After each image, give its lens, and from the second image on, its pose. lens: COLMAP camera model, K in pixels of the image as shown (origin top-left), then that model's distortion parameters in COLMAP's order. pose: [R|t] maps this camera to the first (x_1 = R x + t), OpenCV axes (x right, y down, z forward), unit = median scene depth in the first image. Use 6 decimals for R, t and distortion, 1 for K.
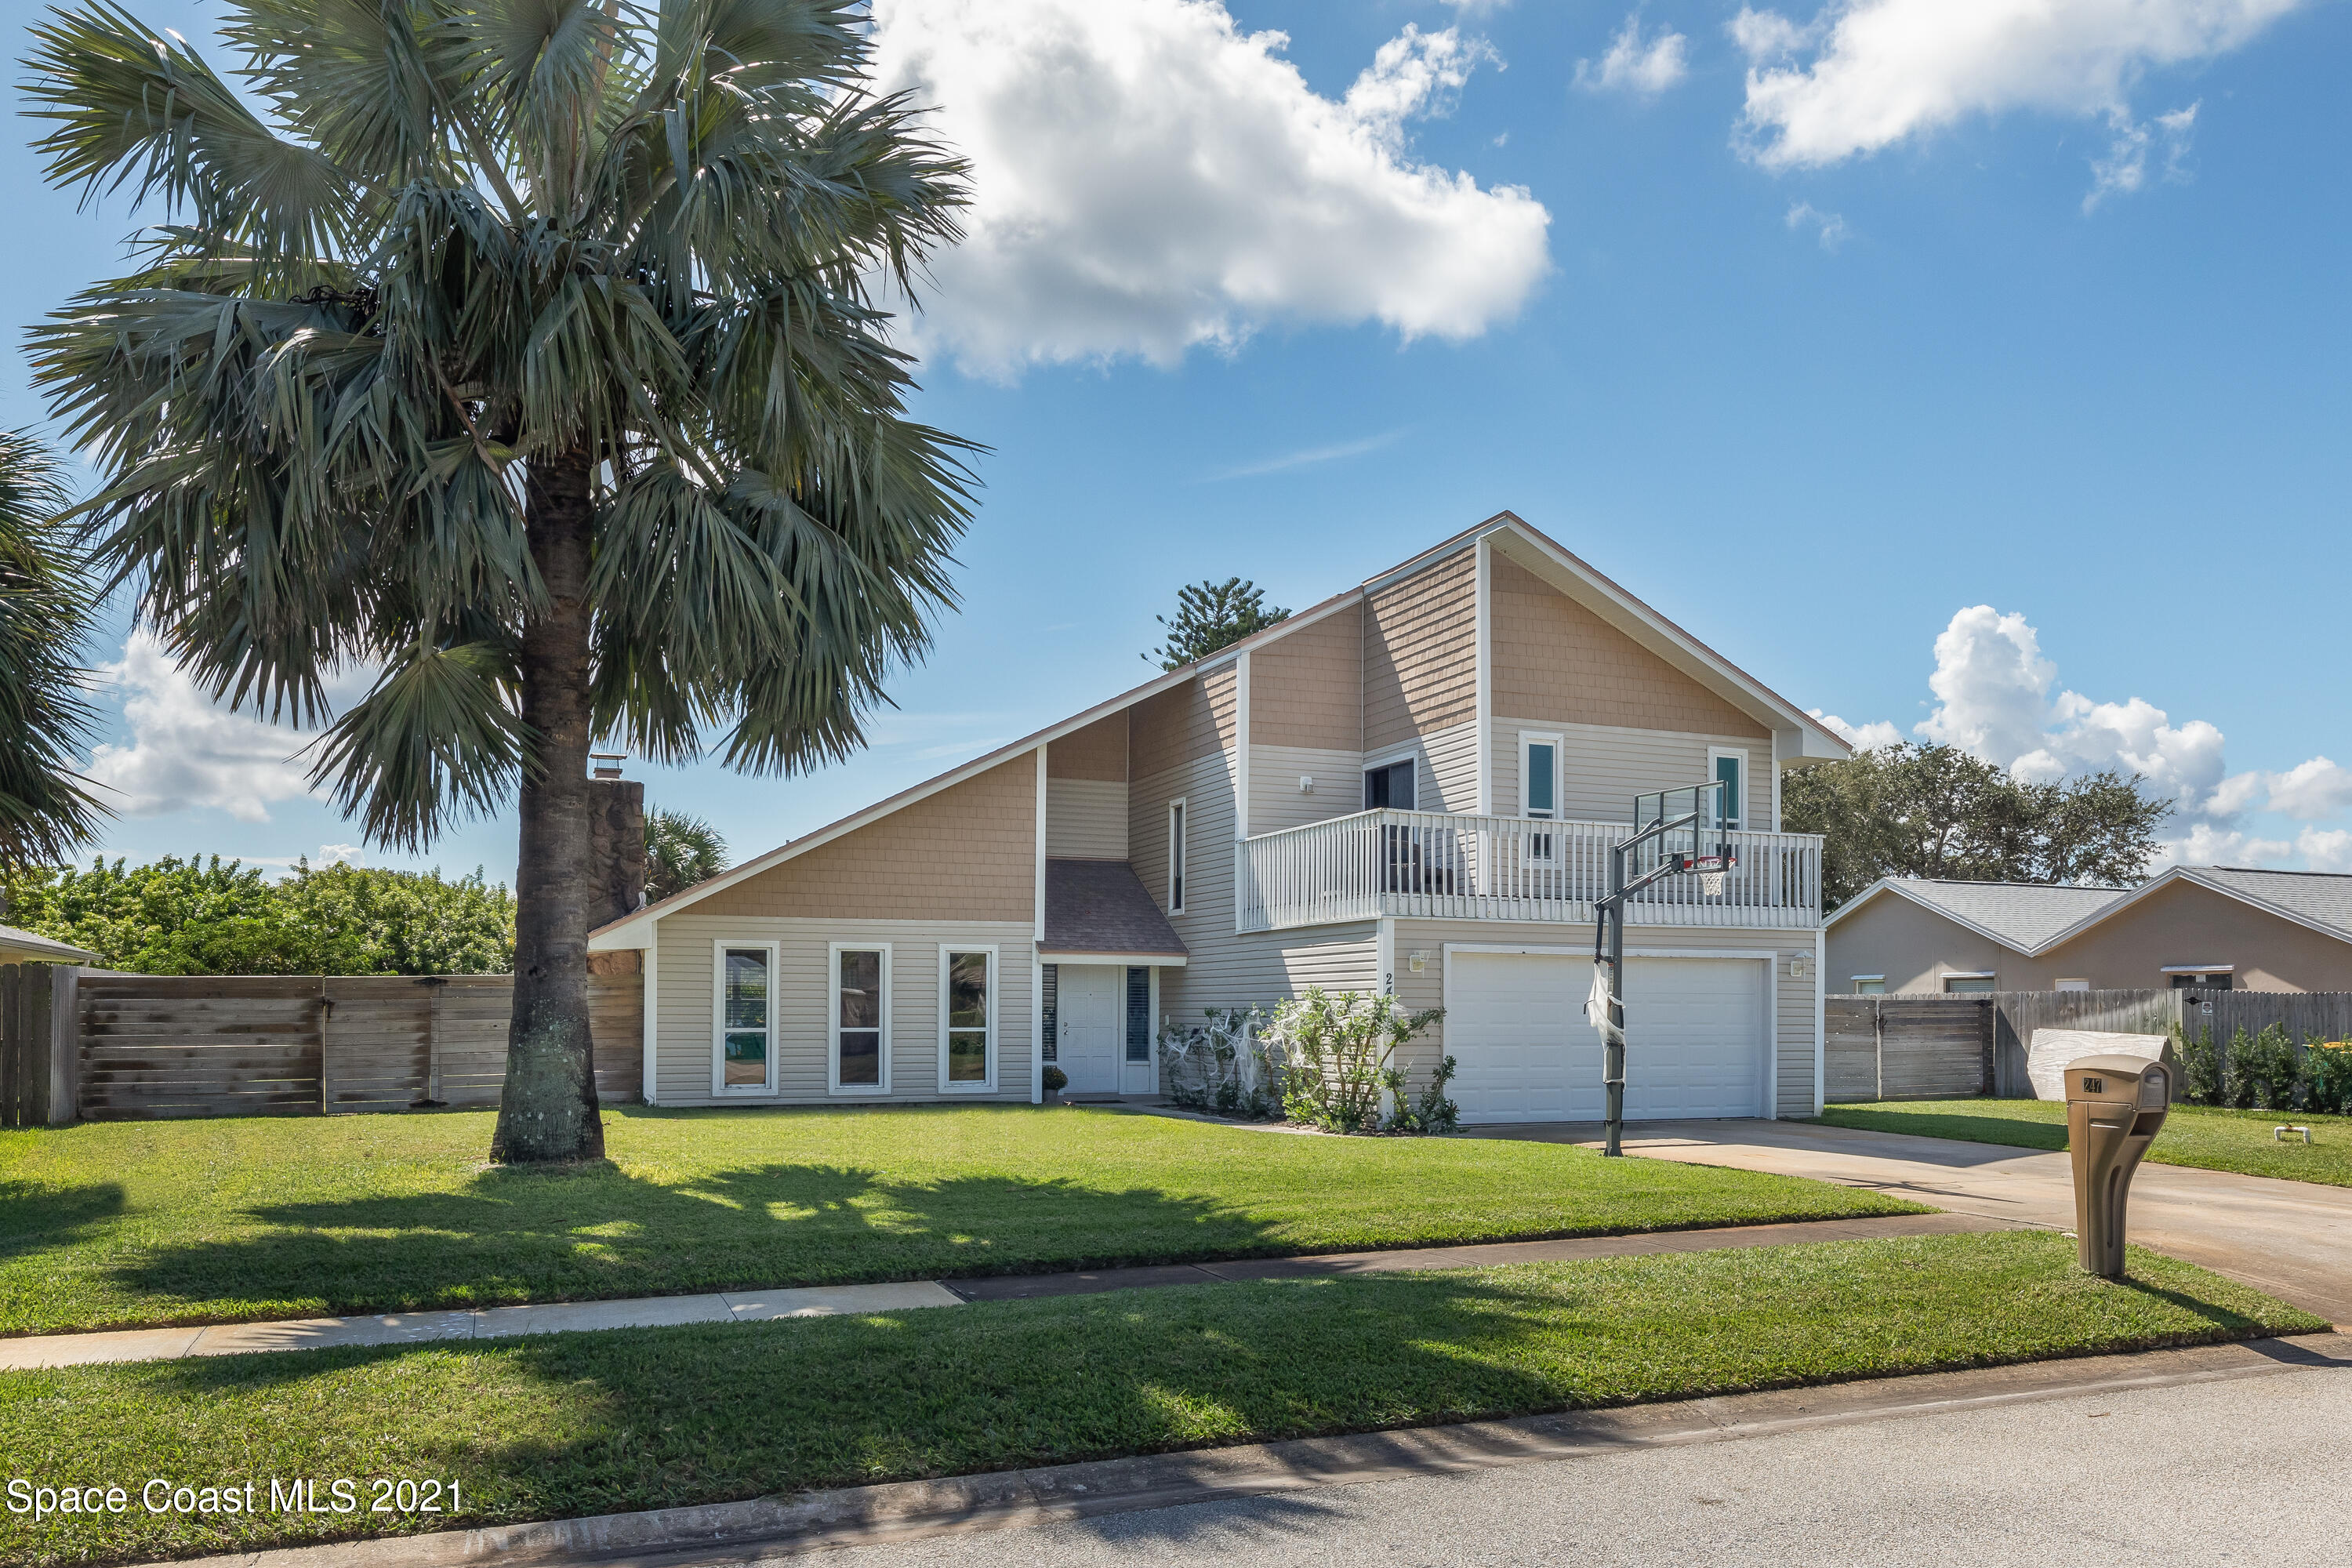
lens RADIAL K [[1393.3, 0, 1174.2], [0, 1393.3, 785.2], [0, 0, 1]] dist [0.001617, 0.001347]
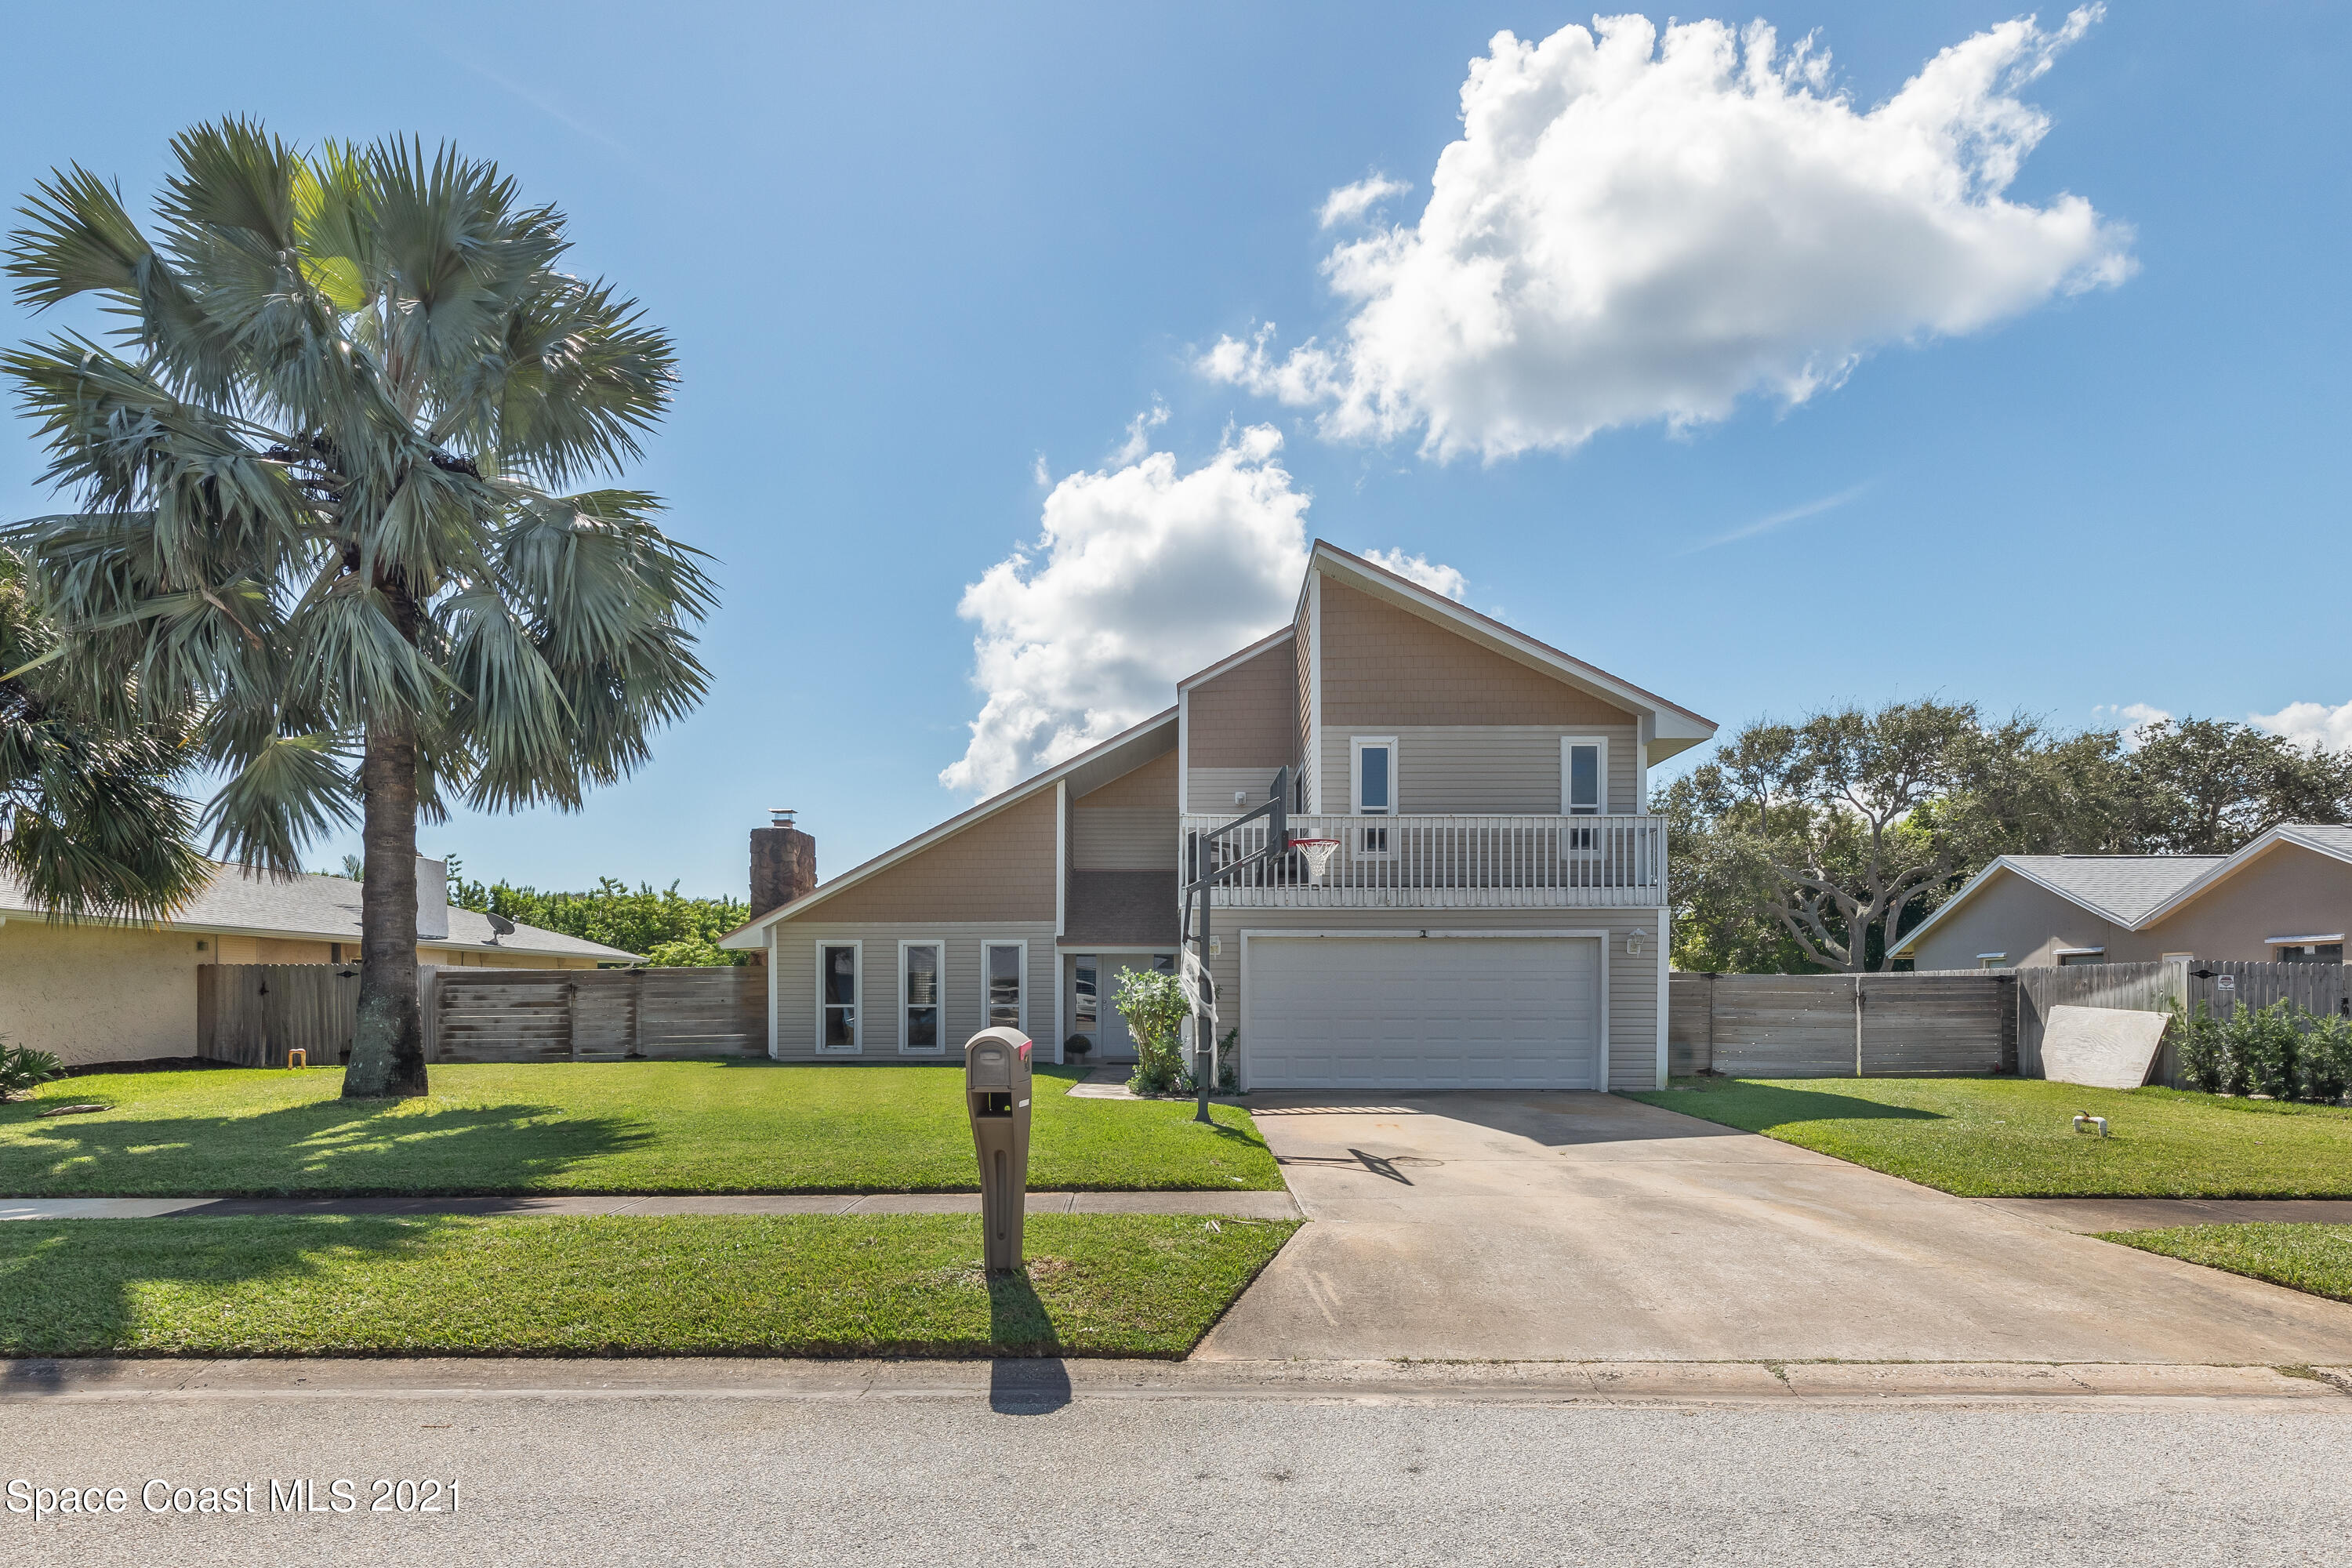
lens RADIAL K [[1061.7, 0, 1178.1], [0, 1061.7, 850.2], [0, 0, 1]] dist [0.003822, 0.000318]
pose [[0.940442, -0.048980, -0.336408, 0.378526], [0.057854, 0.998190, 0.016399, 0.027665], [0.334996, -0.034884, 0.941573, 0.147600]]
